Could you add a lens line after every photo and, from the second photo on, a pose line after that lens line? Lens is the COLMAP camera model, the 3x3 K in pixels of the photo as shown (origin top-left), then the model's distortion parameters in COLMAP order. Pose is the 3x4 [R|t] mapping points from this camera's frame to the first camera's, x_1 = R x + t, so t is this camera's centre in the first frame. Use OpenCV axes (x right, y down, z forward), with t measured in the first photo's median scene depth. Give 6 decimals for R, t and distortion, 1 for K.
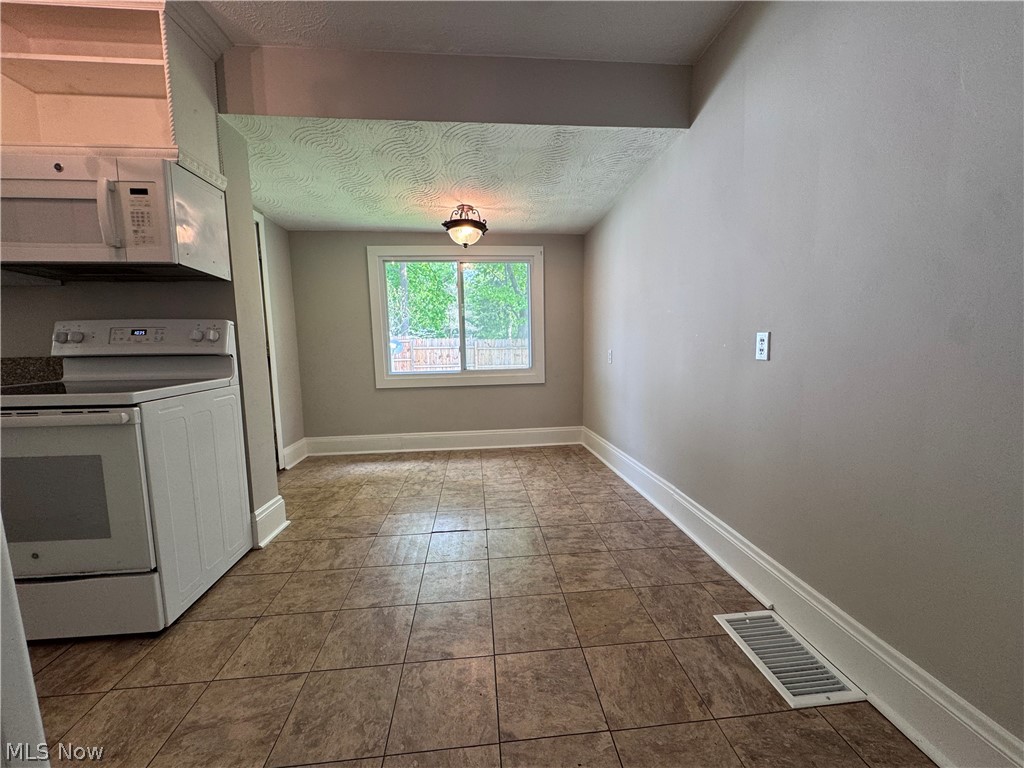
lens RADIAL K [[406.7, 0, 511.3], [0, 406.7, 382.1], [0, 0, 1]] dist [-0.004354, 0.000184]
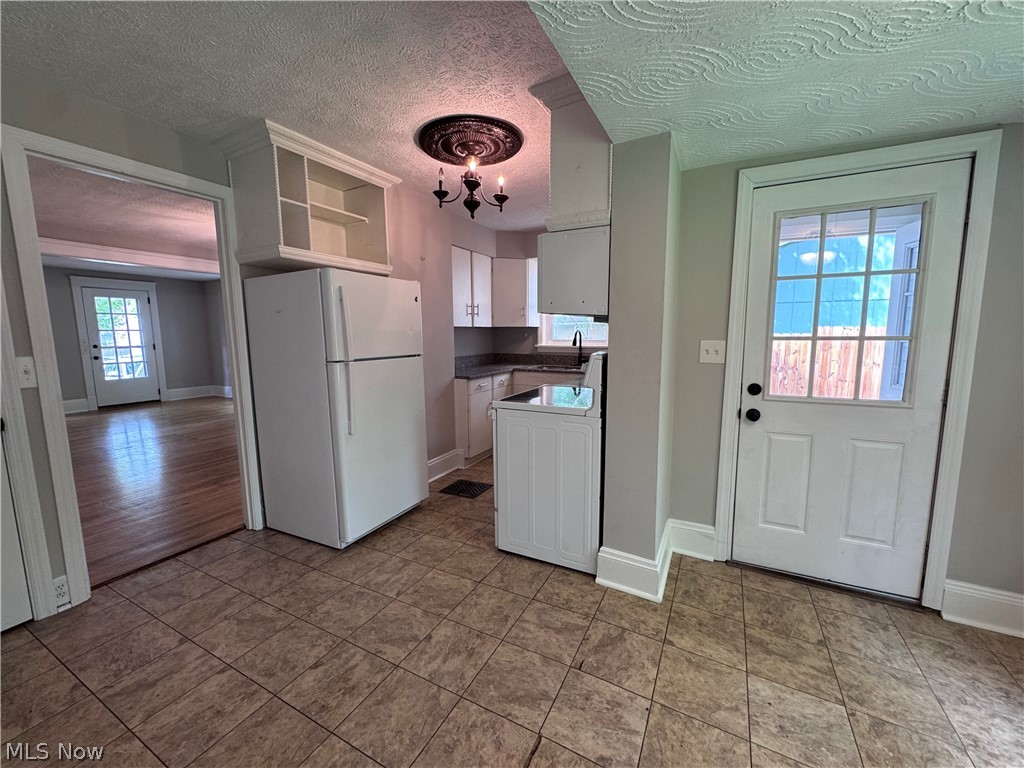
lens RADIAL K [[406.7, 0, 517.0], [0, 406.7, 382.2], [0, 0, 1]] dist [-0.004354, 0.000184]
pose [[-0.537071, 0.124966, -0.834229, 0.343750], [-0.075731, 0.977829, 0.195232, -0.331729], [0.840130, 0.168030, -0.515700, 1.664124]]
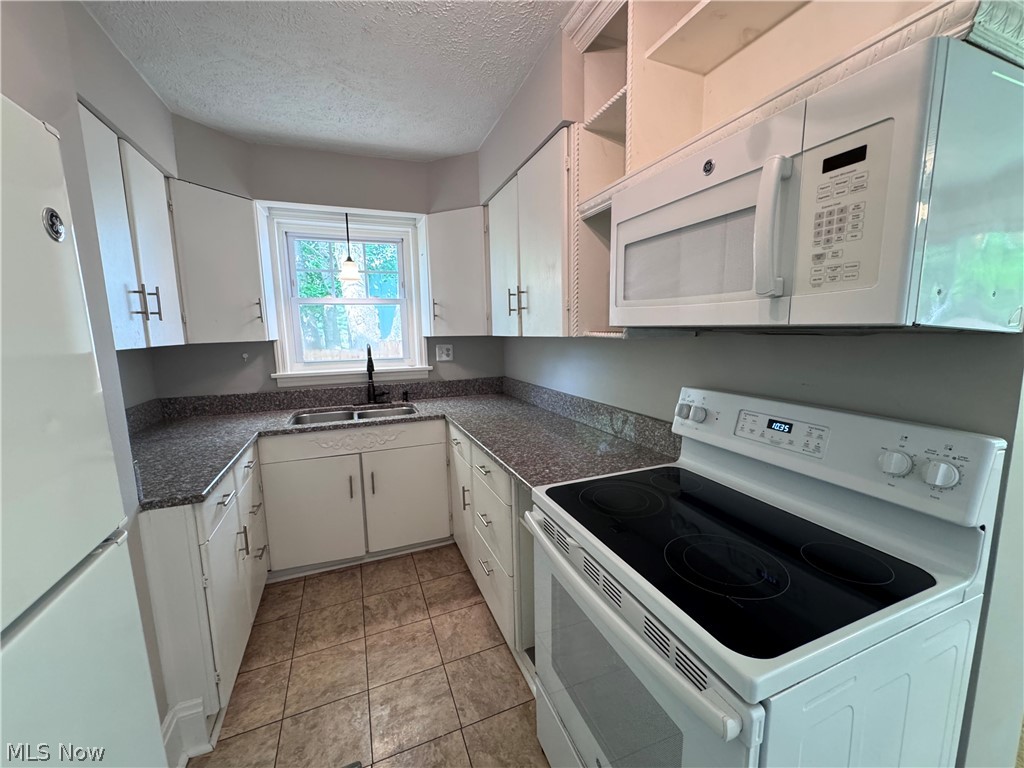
lens RADIAL K [[406.7, 0, 511.6], [0, 406.7, 383.5], [0, 0, 1]] dist [-0.004354, 0.000184]
pose [[0.281447, 0.140081, -0.949297, -0.572427], [-0.089400, 0.988812, 0.119406, -0.254092], [0.955403, 0.051261, 0.290822, 0.547482]]
